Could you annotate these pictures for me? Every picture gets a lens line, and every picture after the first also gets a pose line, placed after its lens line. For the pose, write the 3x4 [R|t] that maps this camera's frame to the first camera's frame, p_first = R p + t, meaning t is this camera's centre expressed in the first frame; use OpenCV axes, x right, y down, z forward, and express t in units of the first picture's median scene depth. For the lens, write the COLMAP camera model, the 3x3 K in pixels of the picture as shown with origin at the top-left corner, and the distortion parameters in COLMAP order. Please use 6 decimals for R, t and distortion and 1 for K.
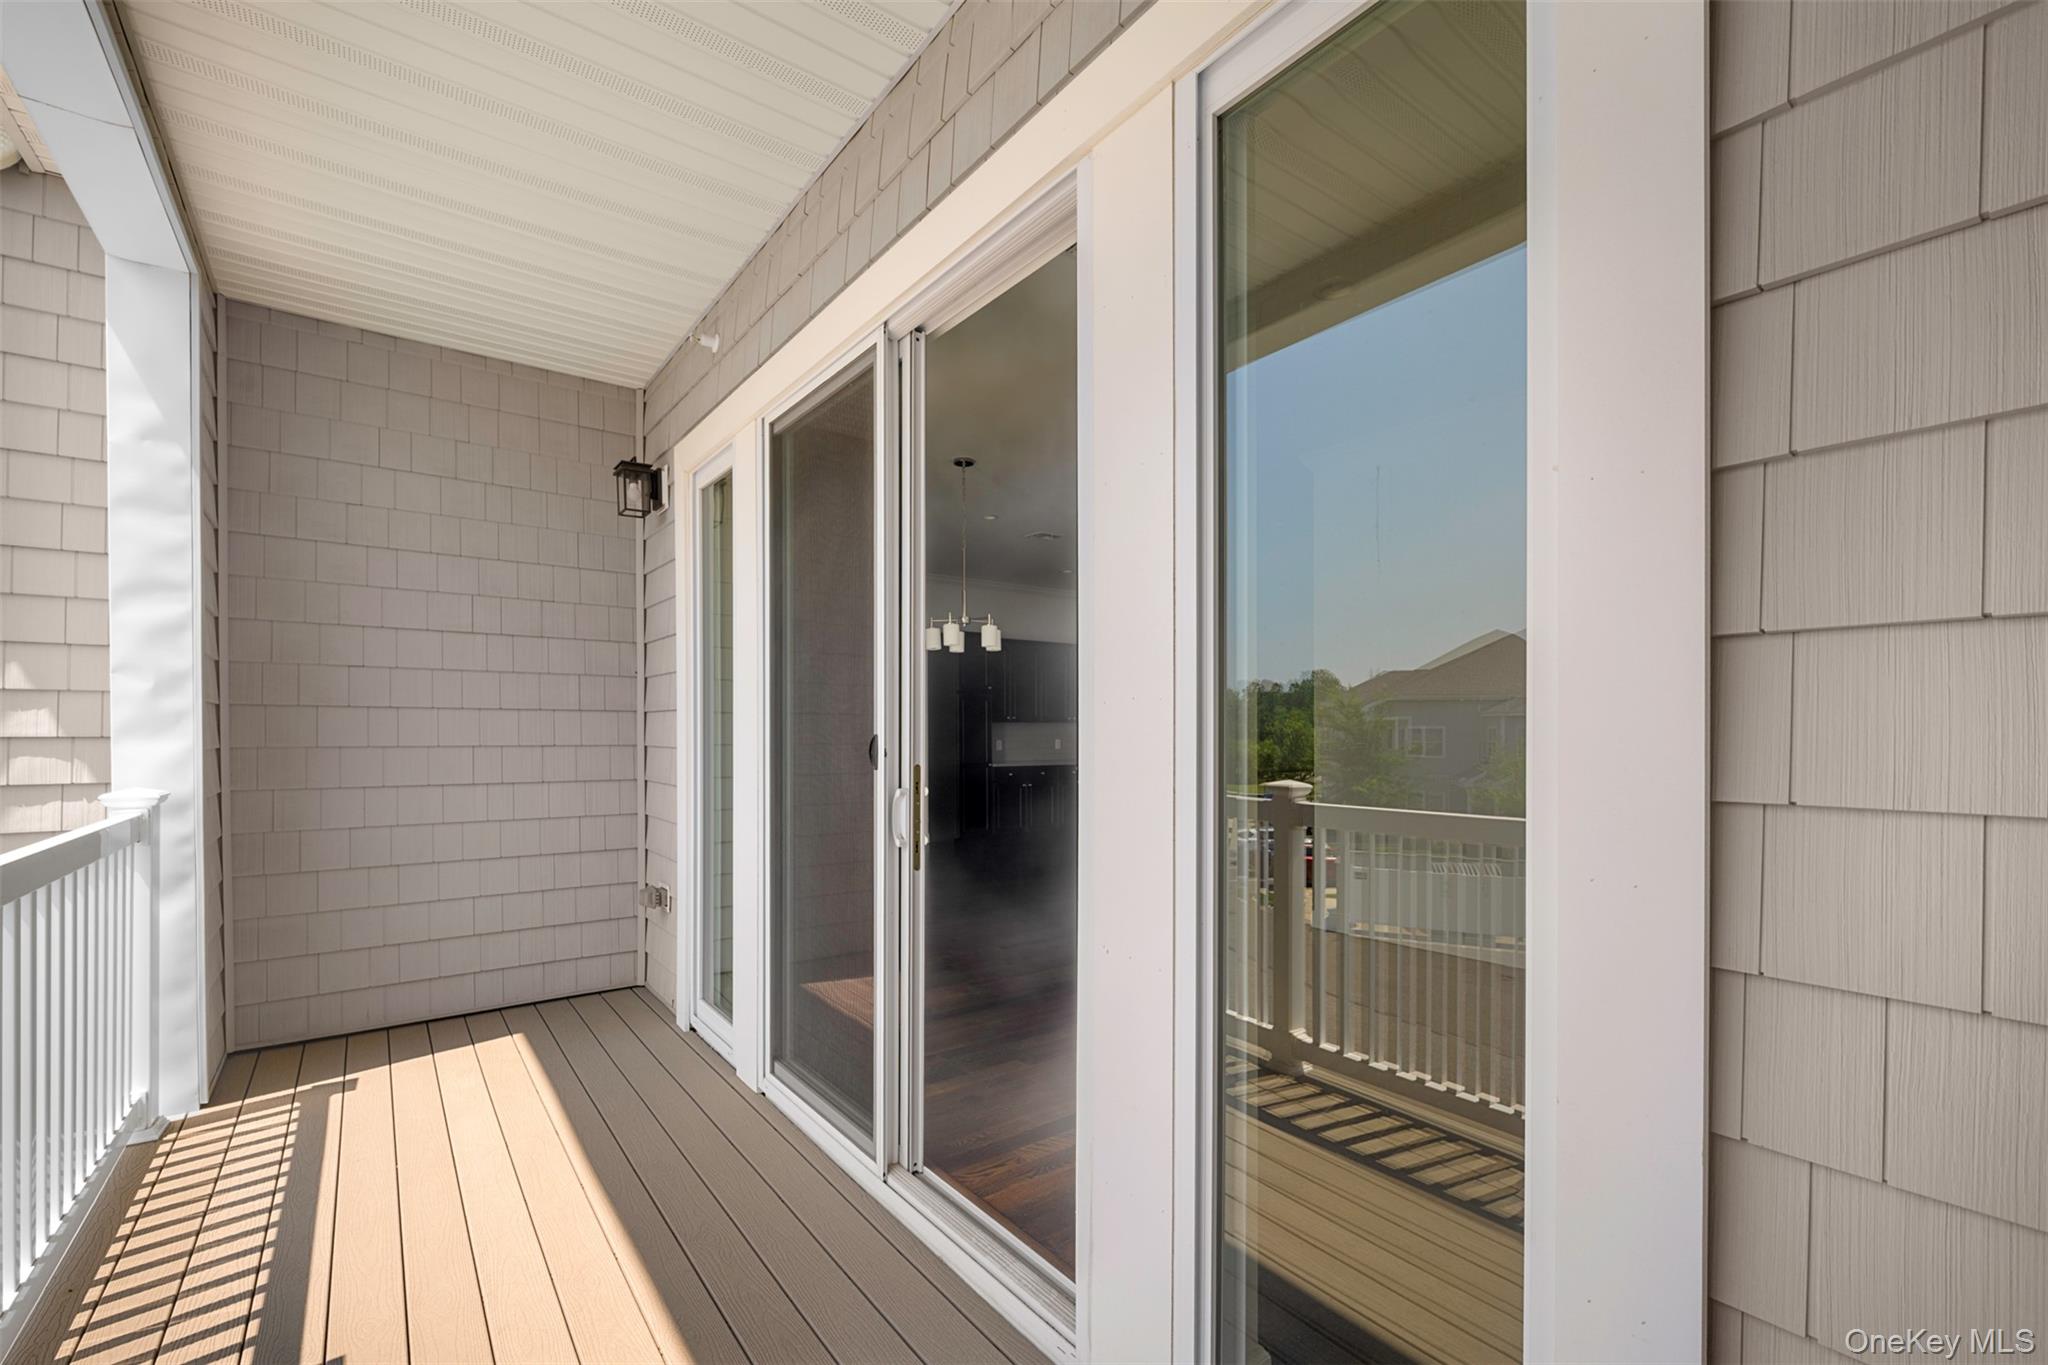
lens RADIAL K [[879.2, 0, 1026.1], [0, 879.2, 735.8], [0, 0, 1]] dist [0.000843, 0.000176]
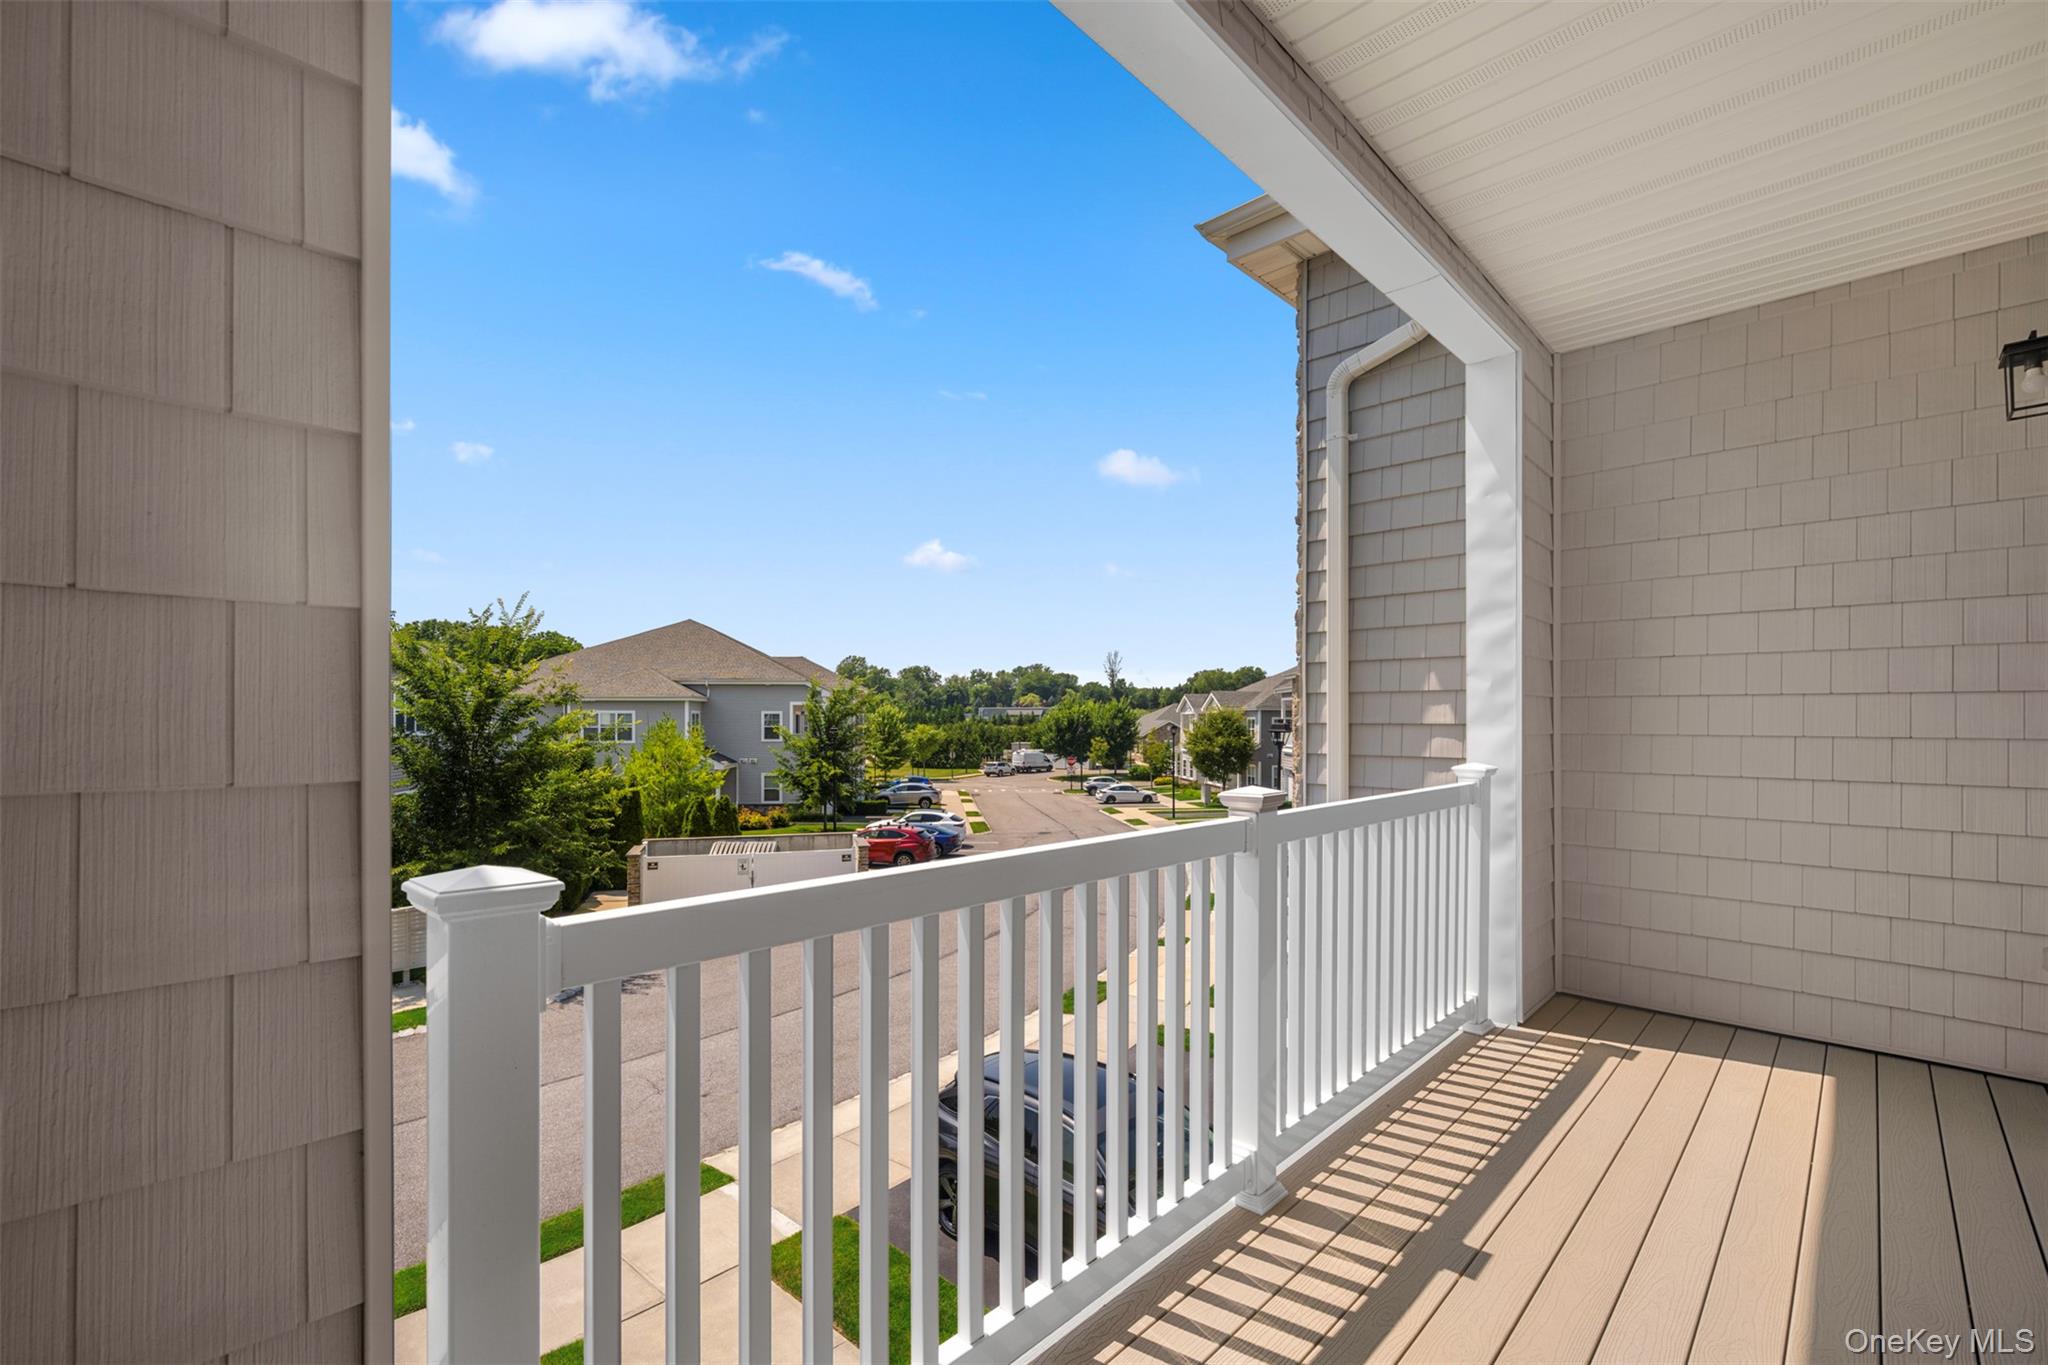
lens RADIAL K [[877.3, 0, 1025.6], [0, 877.3, 721.2], [0, 0, 1]] dist [-0.000572, 0.000108]
pose [[0.159261, 0.002272, -0.987234, 0.165947], [-0.005742, 0.999983, 0.001375, -0.000797], [0.987220, 0.005449, 0.159271, 0.121203]]
